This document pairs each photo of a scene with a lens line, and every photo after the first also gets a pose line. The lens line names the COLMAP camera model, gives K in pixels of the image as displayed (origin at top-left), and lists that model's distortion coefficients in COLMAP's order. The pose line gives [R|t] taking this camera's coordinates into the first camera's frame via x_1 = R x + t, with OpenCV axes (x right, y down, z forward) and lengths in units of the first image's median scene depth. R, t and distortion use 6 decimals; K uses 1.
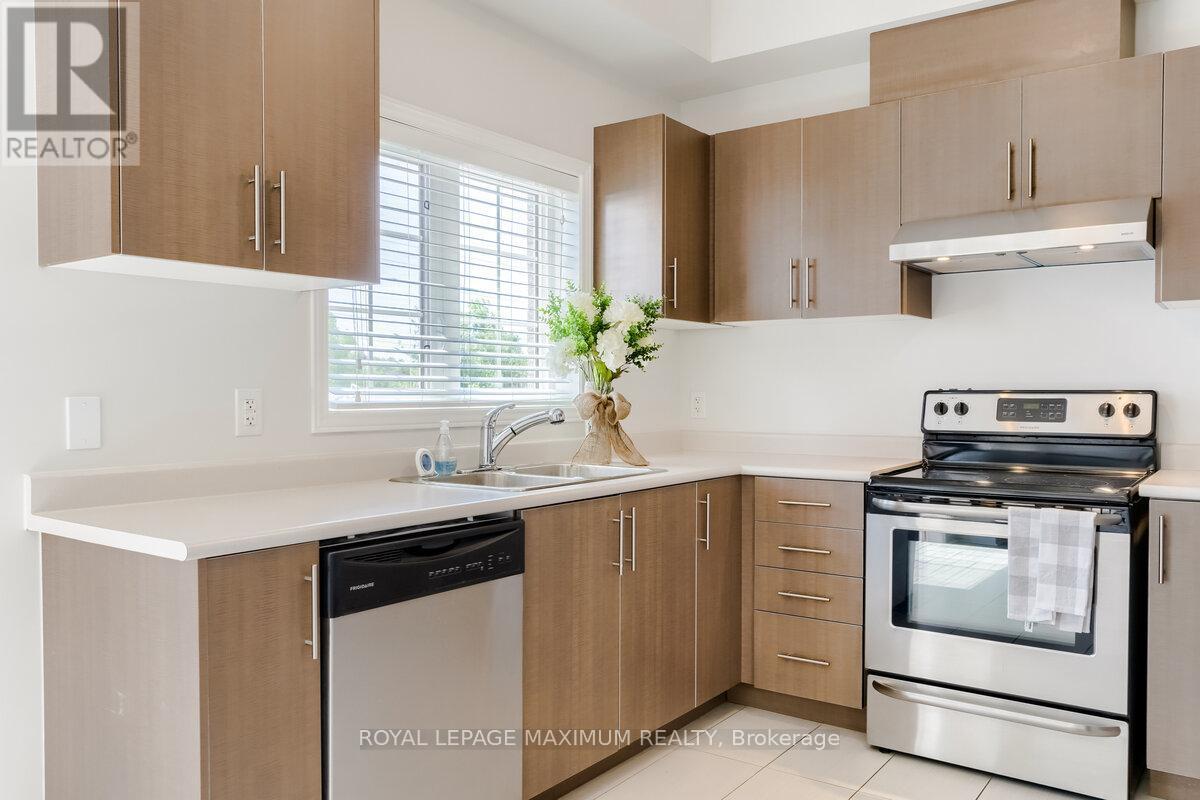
lens RADIAL K [[931.3, 0, 605.4], [0, 931.3, 411.1], [0, 0, 1]] dist [-0.007862, 0.003024]
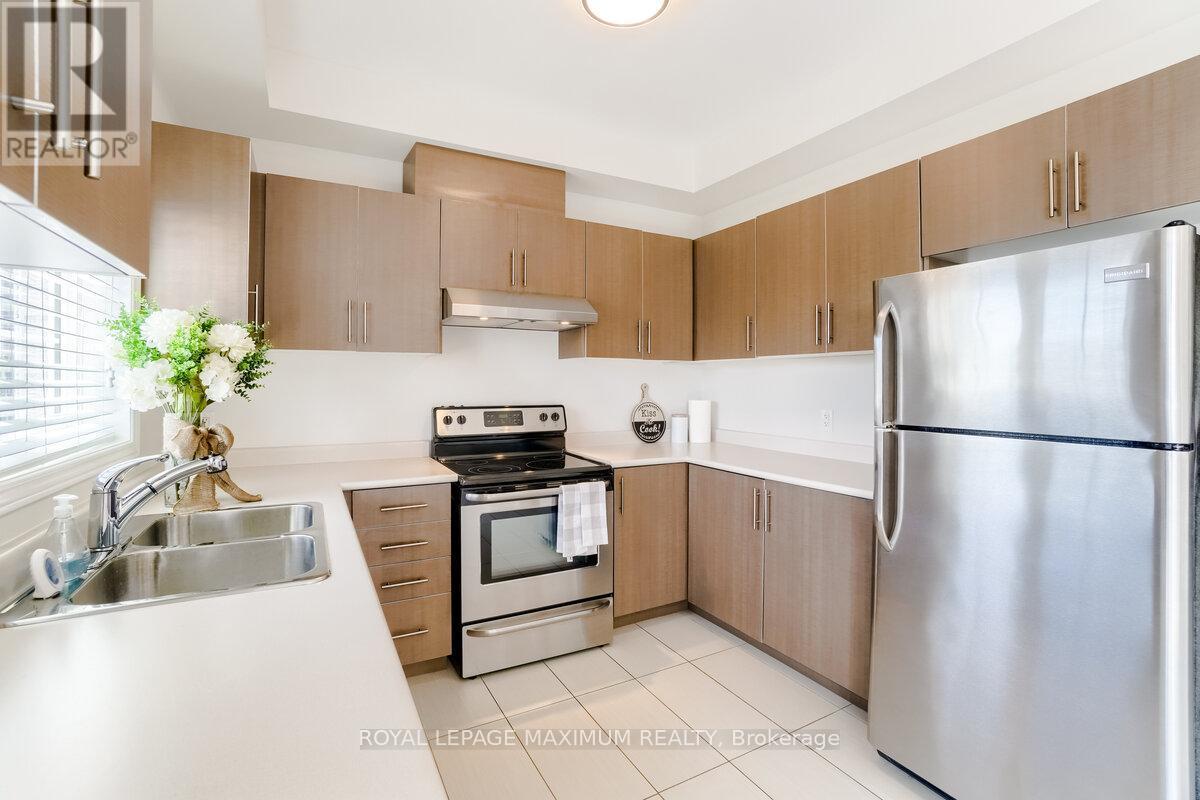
lens RADIAL K [[542.0, 0, 596.9], [0, 542.0, 388.3], [0, 0, 1]] dist [-0.052987, 0.000141]
pose [[0.438878, -0.007774, 0.898513, -0.309946], [0.017807, 0.999841, -0.000047, -0.052254], [-0.898370, 0.016020, 0.438947, 0.478914]]
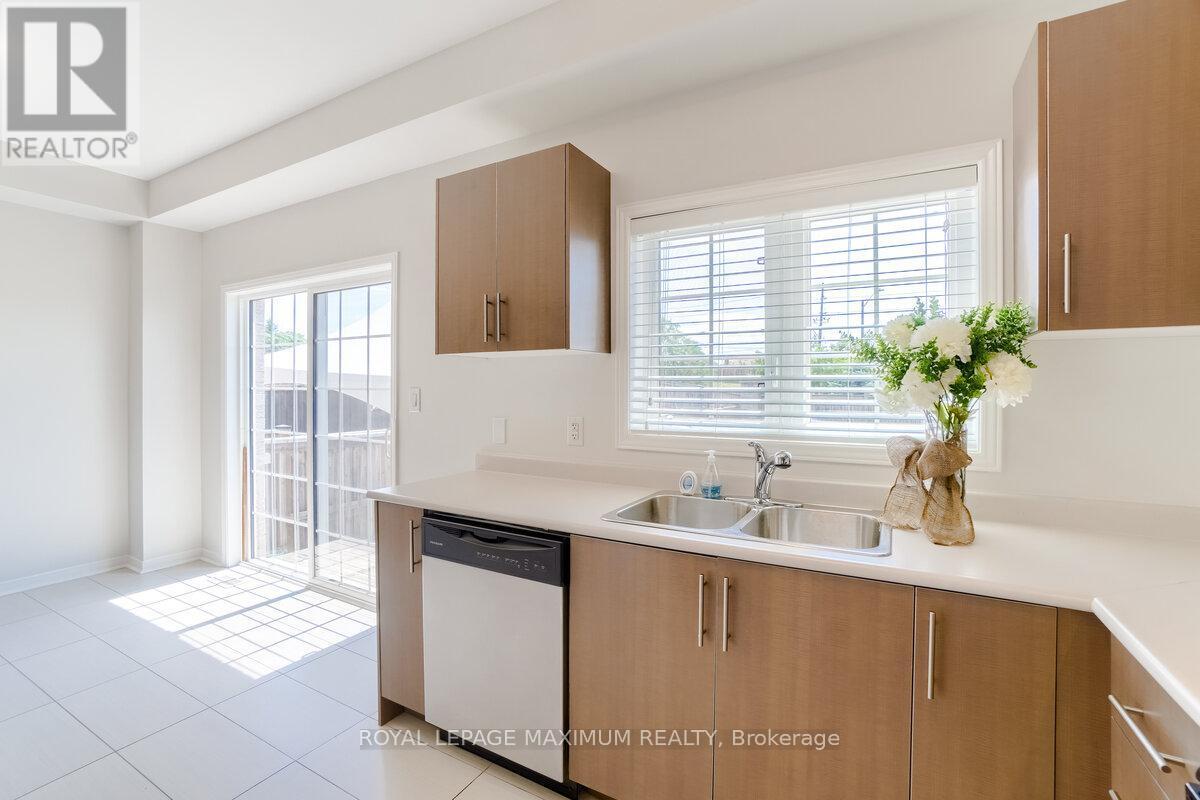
lens RADIAL K [[531.7, 0, 591.7], [0, 531.7, 392.5], [0, 0, 1]] dist [-0.058915, 0.019849]
pose [[0.105772, 0.007017, -0.994366, 0.434132], [-0.025134, 0.999674, 0.004381, -0.056504], [0.994073, 0.024529, 0.105914, 0.726252]]
